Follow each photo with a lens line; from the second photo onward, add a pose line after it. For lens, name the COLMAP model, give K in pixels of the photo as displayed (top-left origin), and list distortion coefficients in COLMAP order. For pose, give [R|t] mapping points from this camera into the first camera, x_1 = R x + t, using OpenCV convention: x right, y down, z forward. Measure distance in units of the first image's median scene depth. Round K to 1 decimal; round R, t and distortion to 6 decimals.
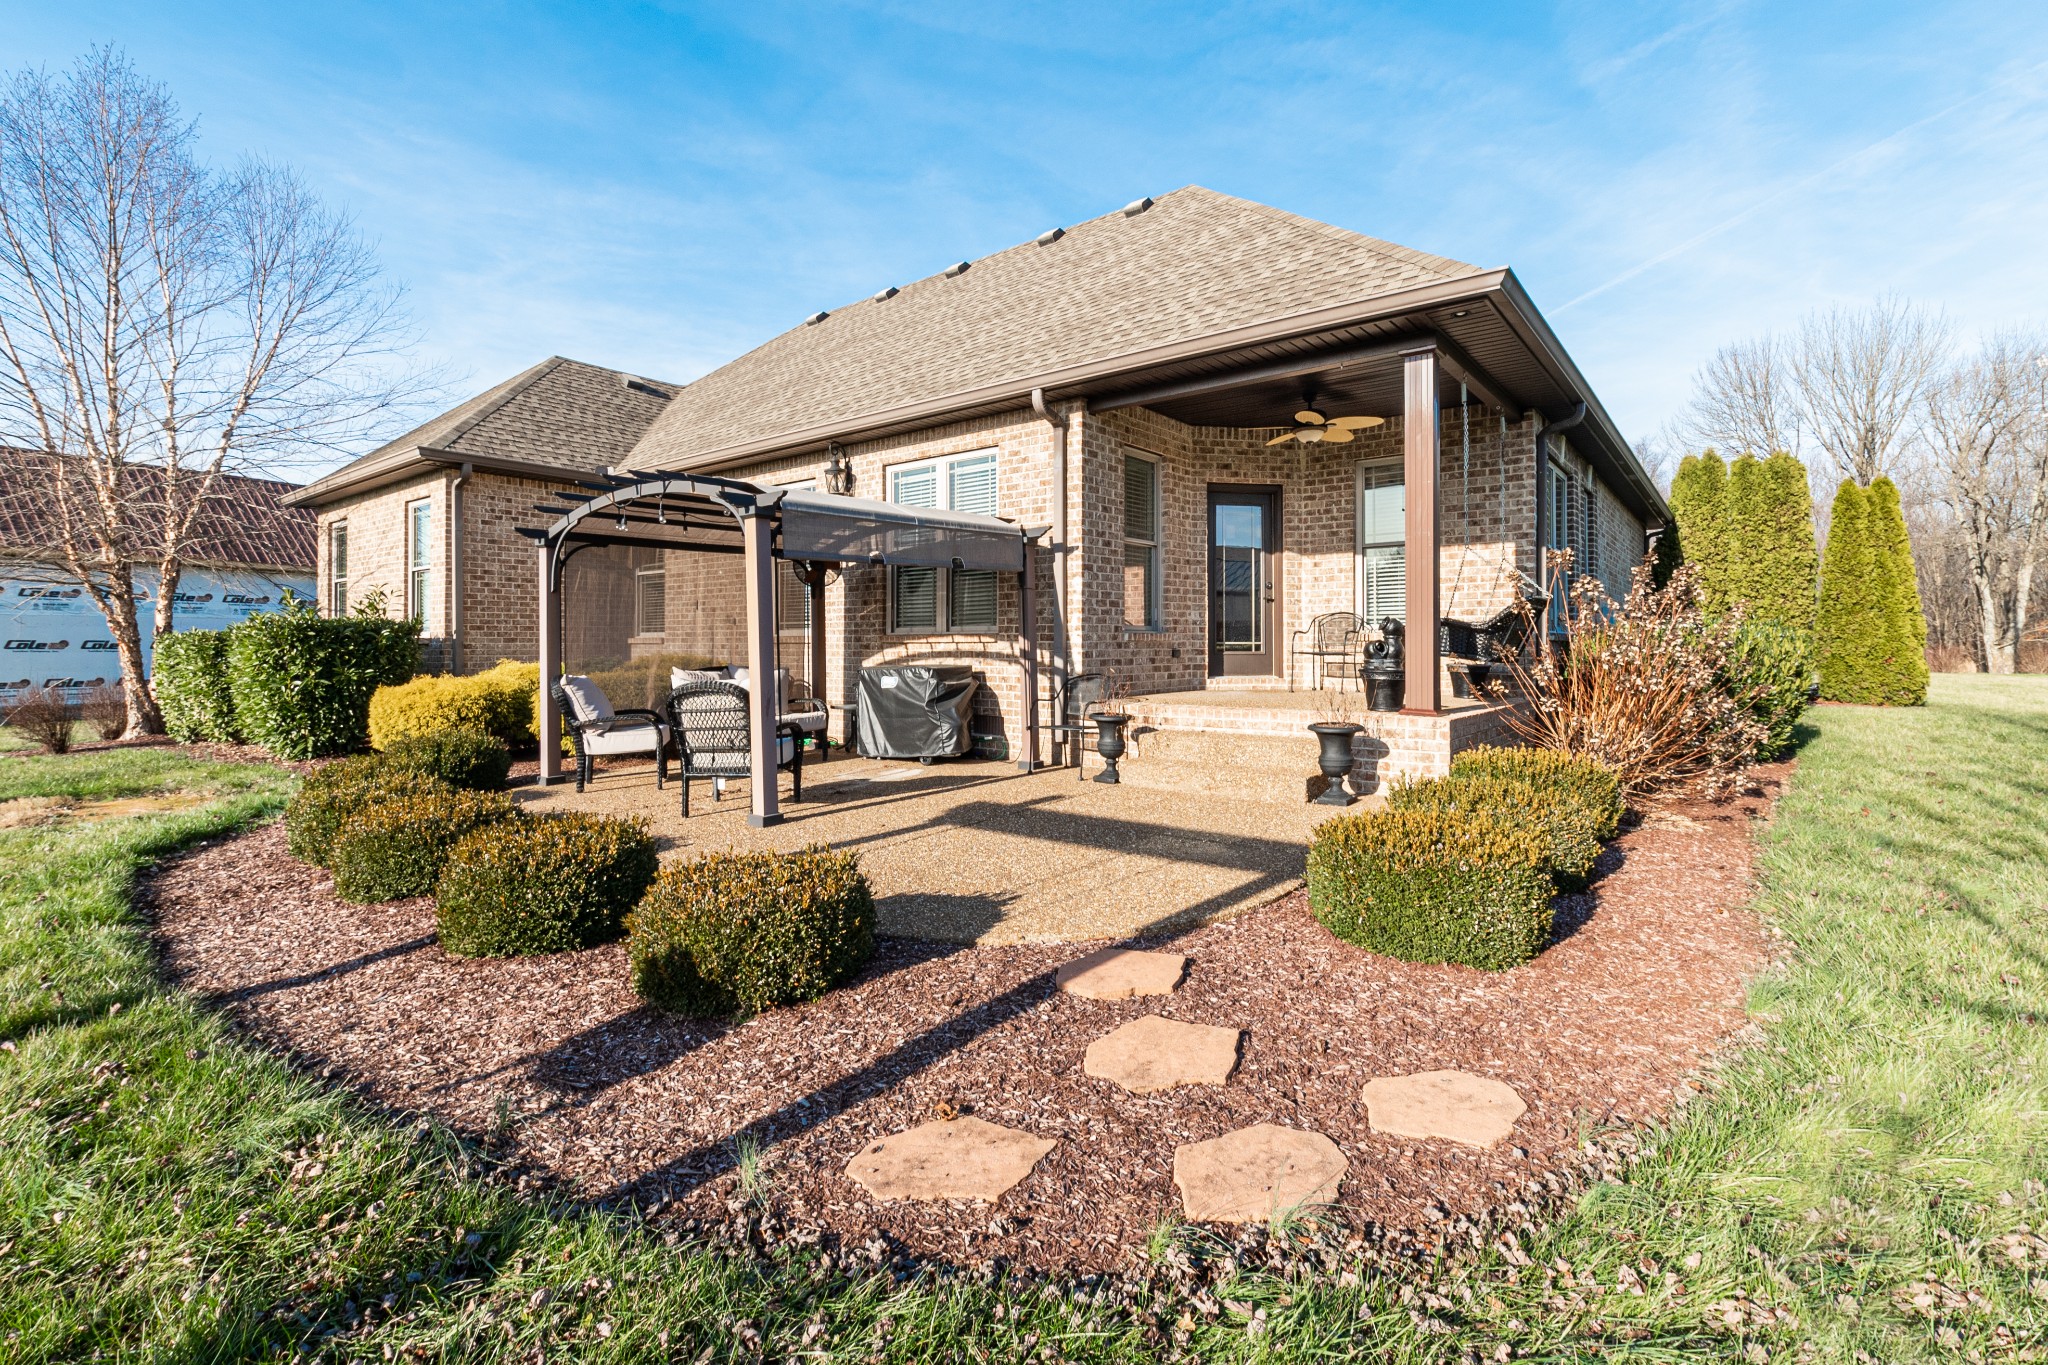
lens RADIAL K [[908.1, 0, 941.6], [0, 908.1, 674.1], [0, 0, 1]] dist [-0.001037, 0.000180]
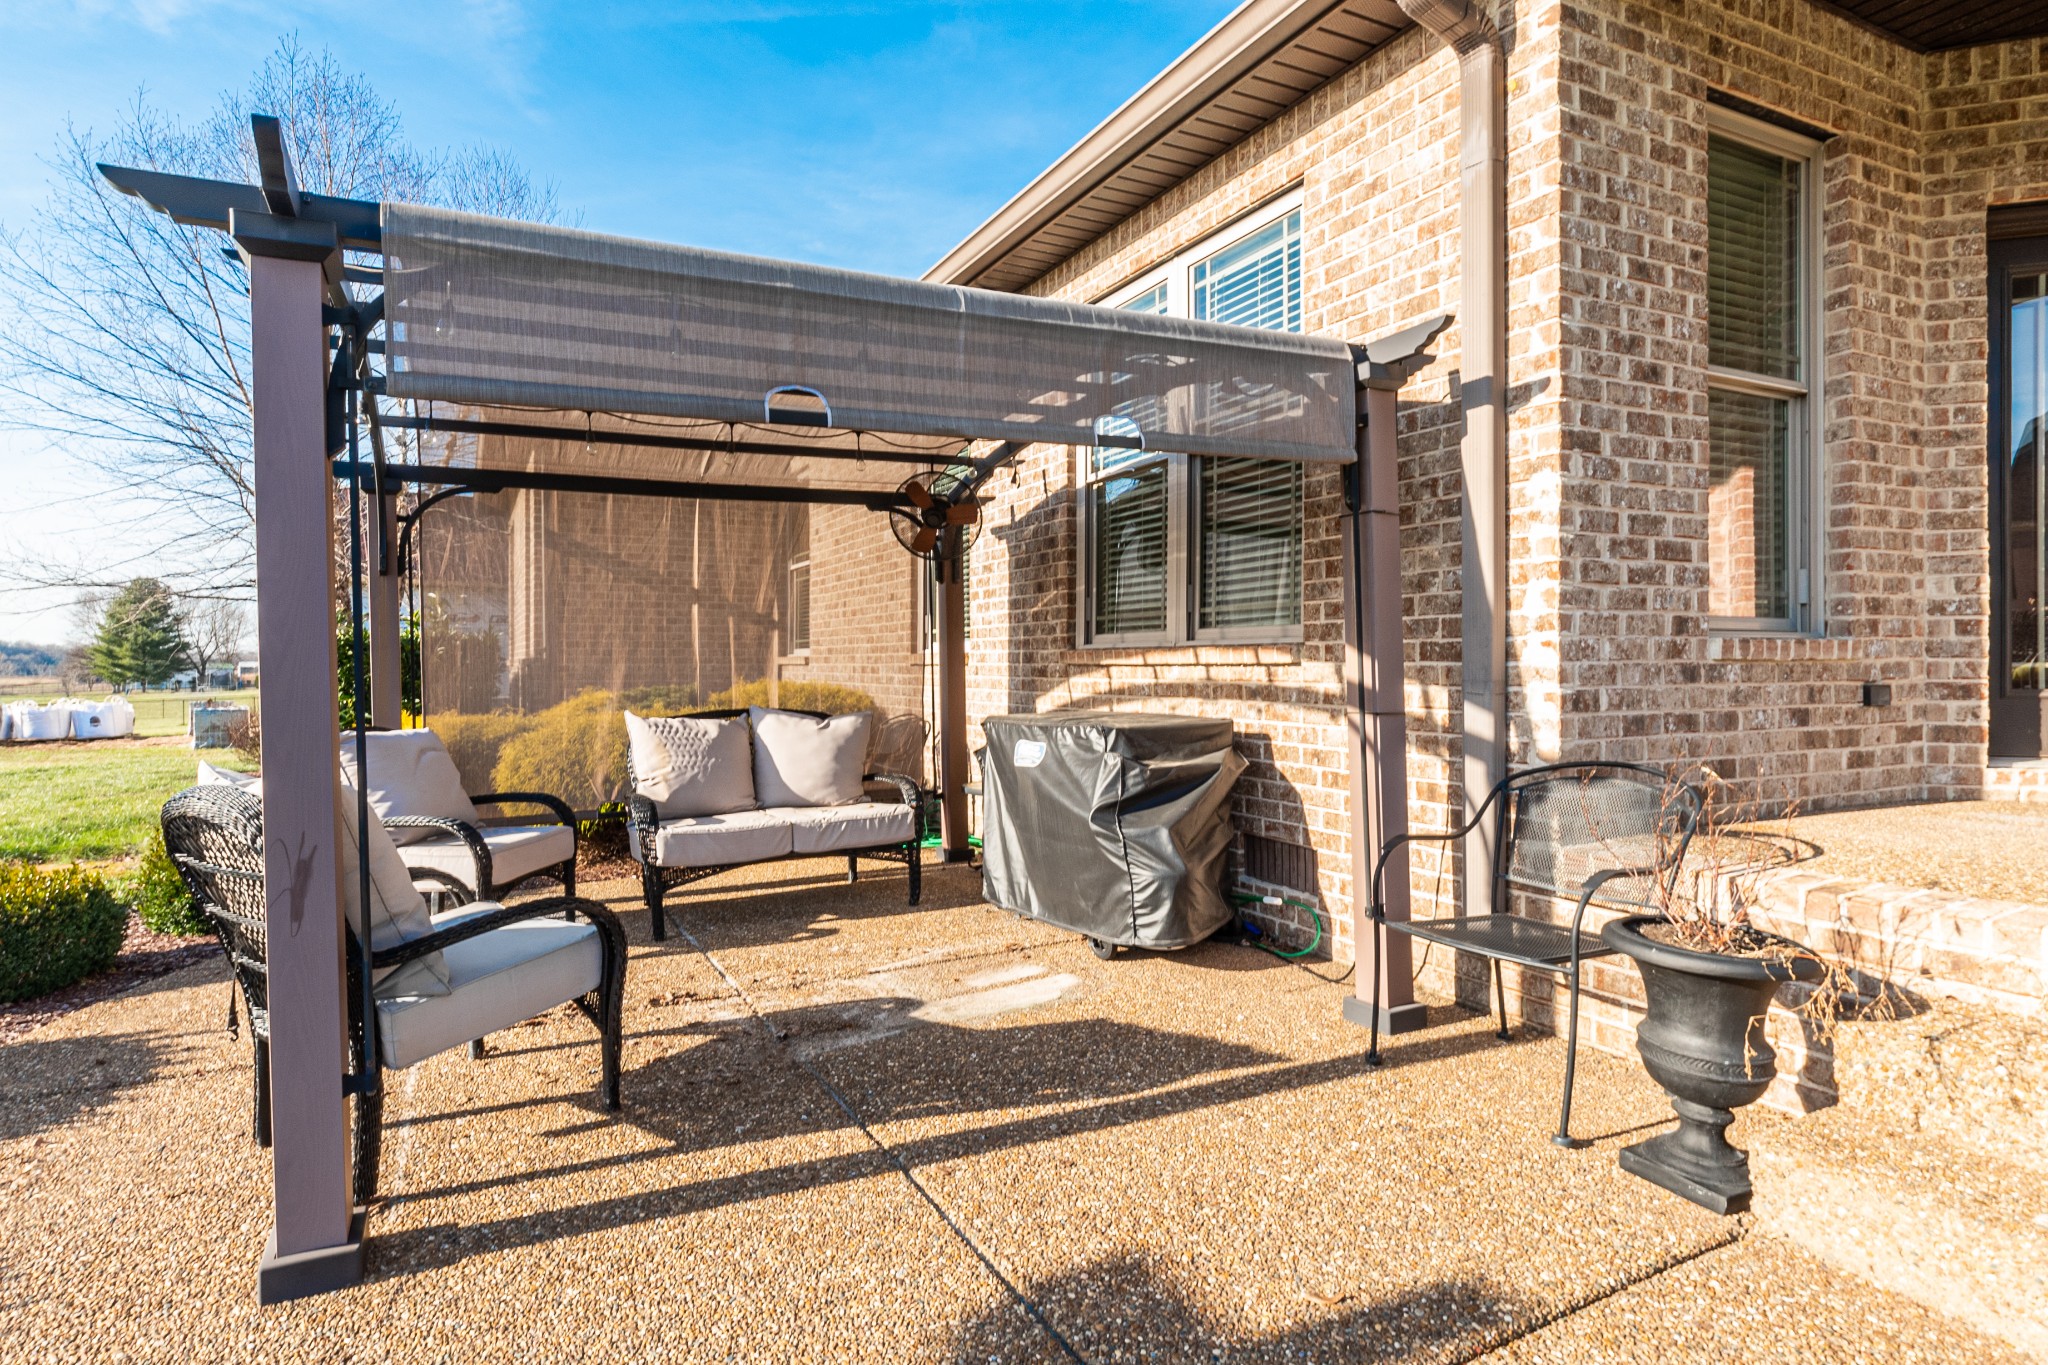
lens RADIAL K [[963.0, 0, 846.5], [0, 963.0, 670.2], [0, 0, 1]] dist [-0.000327, 0.000295]
pose [[0.896572, 0.003138, -0.442888, 0.071697], [-0.014971, 0.999618, -0.023225, -0.019550], [0.442646, 0.027454, 0.896276, 0.536046]]
